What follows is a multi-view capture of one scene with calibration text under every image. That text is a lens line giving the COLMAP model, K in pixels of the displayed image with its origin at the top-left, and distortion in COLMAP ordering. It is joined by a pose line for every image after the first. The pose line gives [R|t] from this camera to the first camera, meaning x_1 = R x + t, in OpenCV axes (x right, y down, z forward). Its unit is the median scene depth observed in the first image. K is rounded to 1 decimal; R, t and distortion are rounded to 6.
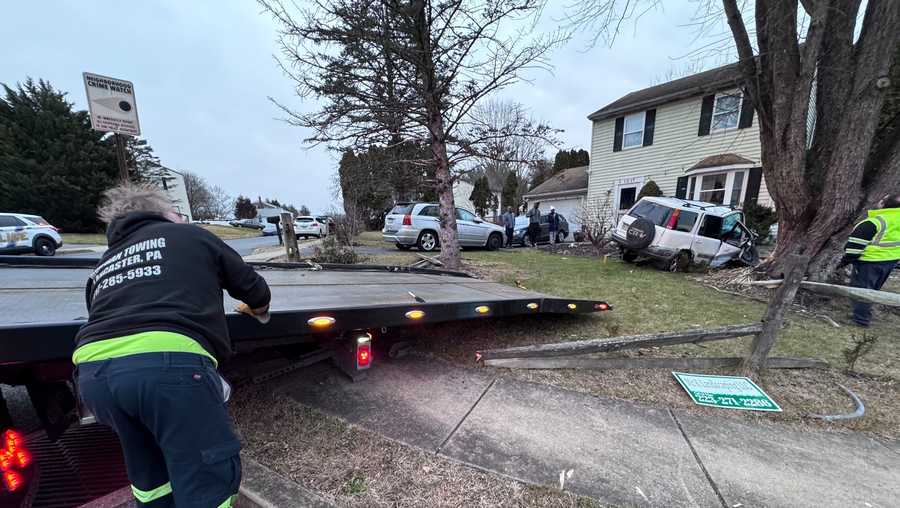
lens RADIAL K [[358.3, 0, 450.3], [0, 358.3, 335.3], [0, 0, 1]] dist [-0.003979, 0.000156]
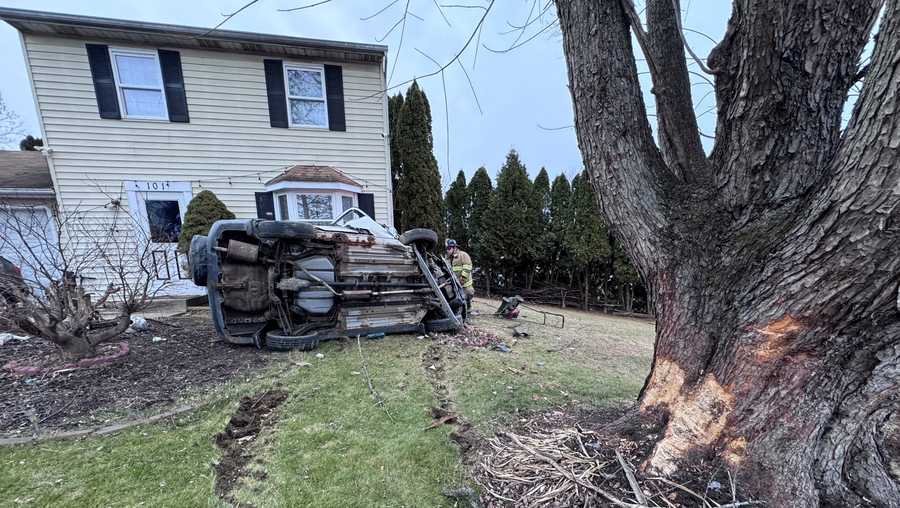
lens RADIAL K [[358.3, 0, 450.6], [0, 358.3, 335.7], [0, 0, 1]] dist [-0.003979, 0.000156]
pose [[0.499817, -0.159070, 0.851399, 0.320147], [0.236781, 0.970640, 0.042345, -0.201242], [-0.833137, 0.180430, 0.522807, 0.569364]]
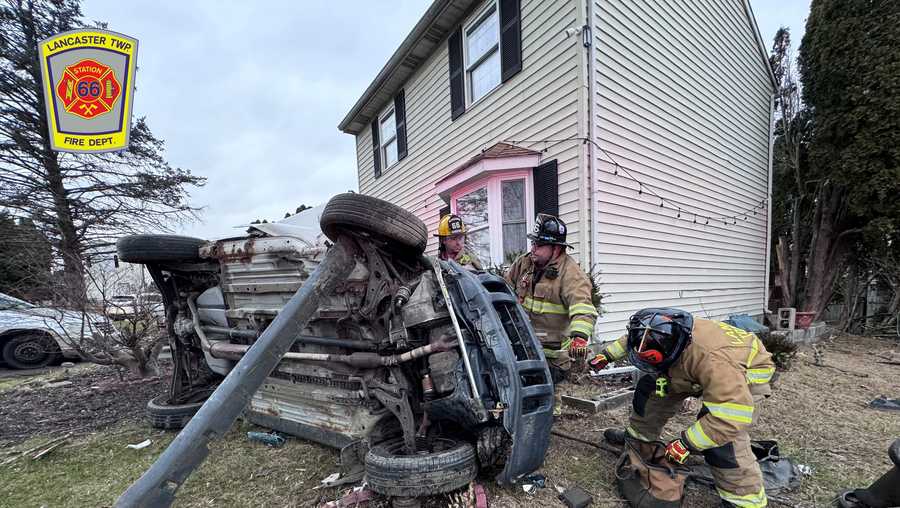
lens RADIAL K [[358.3, 0, 450.0], [0, 358.3, 334.5], [0, 0, 1]] dist [-0.003979, 0.000156]
pose [[0.993289, -0.005333, -0.115535, 0.824891], [-0.016213, 0.982652, -0.184747, -0.229841], [0.114516, 0.185380, 0.975971, 0.674036]]
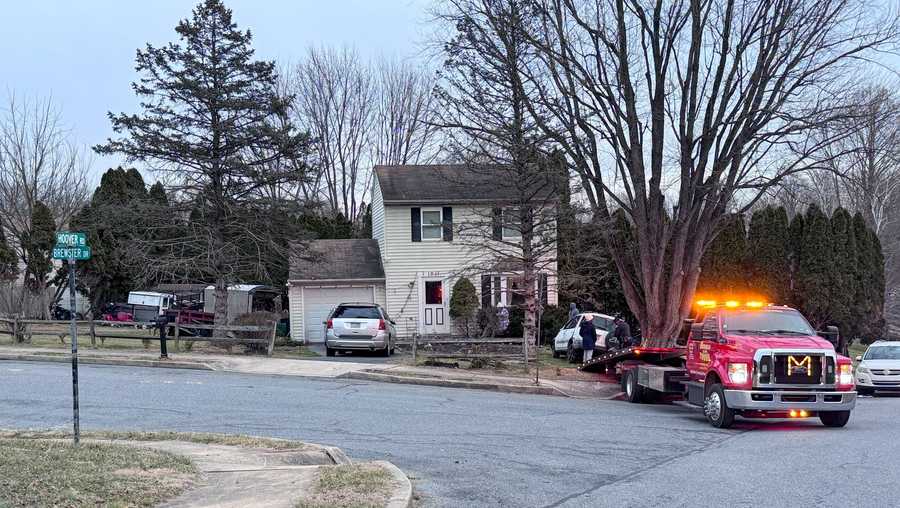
lens RADIAL K [[1166.9, 0, 453.3], [0, 1166.9, 317.8], [0, 0, 1]] dist [0.117594, 0.000000]
pose [[0.569464, -0.013107, 0.821912, -2.416147], [0.229982, 0.962483, -0.143996, 0.138393], [-0.789189, 0.271025, 0.551114, -0.802749]]
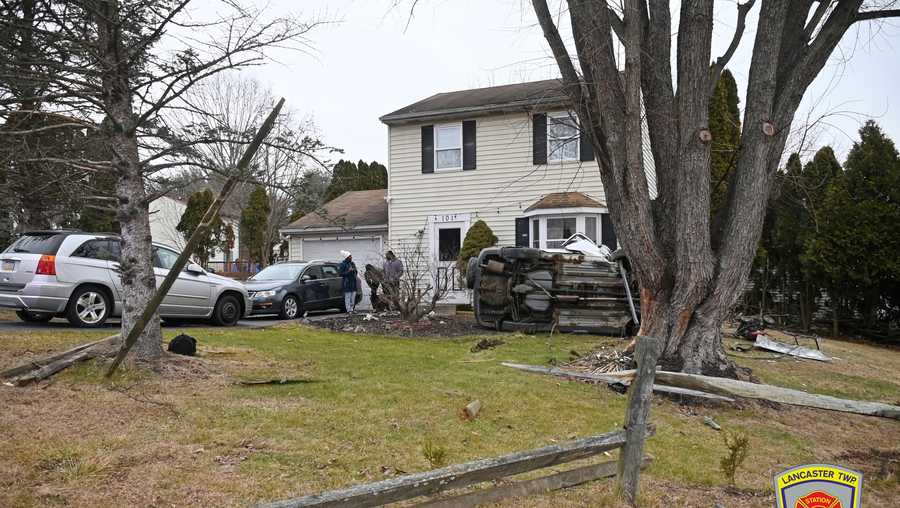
lens RADIAL K [[690.0, 0, 447.6], [0, 690.0, 296.4], [0, 0, 1]] dist [-0.035537, -0.033190]
pose [[0.908988, 0.020866, 0.416299, -0.006112], [0.091933, 0.964115, -0.249059, 0.004250], [-0.406557, 0.264664, 0.874451, -0.030968]]
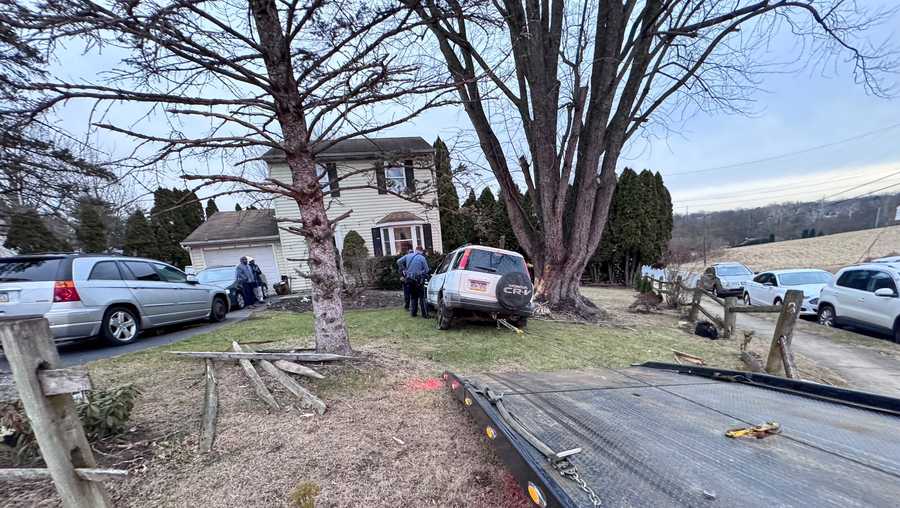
lens RADIAL K [[358.3, 0, 450.2], [0, 358.3, 334.1], [0, 0, 1]] dist [-0.003979, 0.000156]
pose [[0.520370, -0.200467, 0.830077, -0.249036], [0.298616, 0.953402, 0.043051, -0.126618], [-0.800027, 0.225472, 0.555985, 0.316369]]
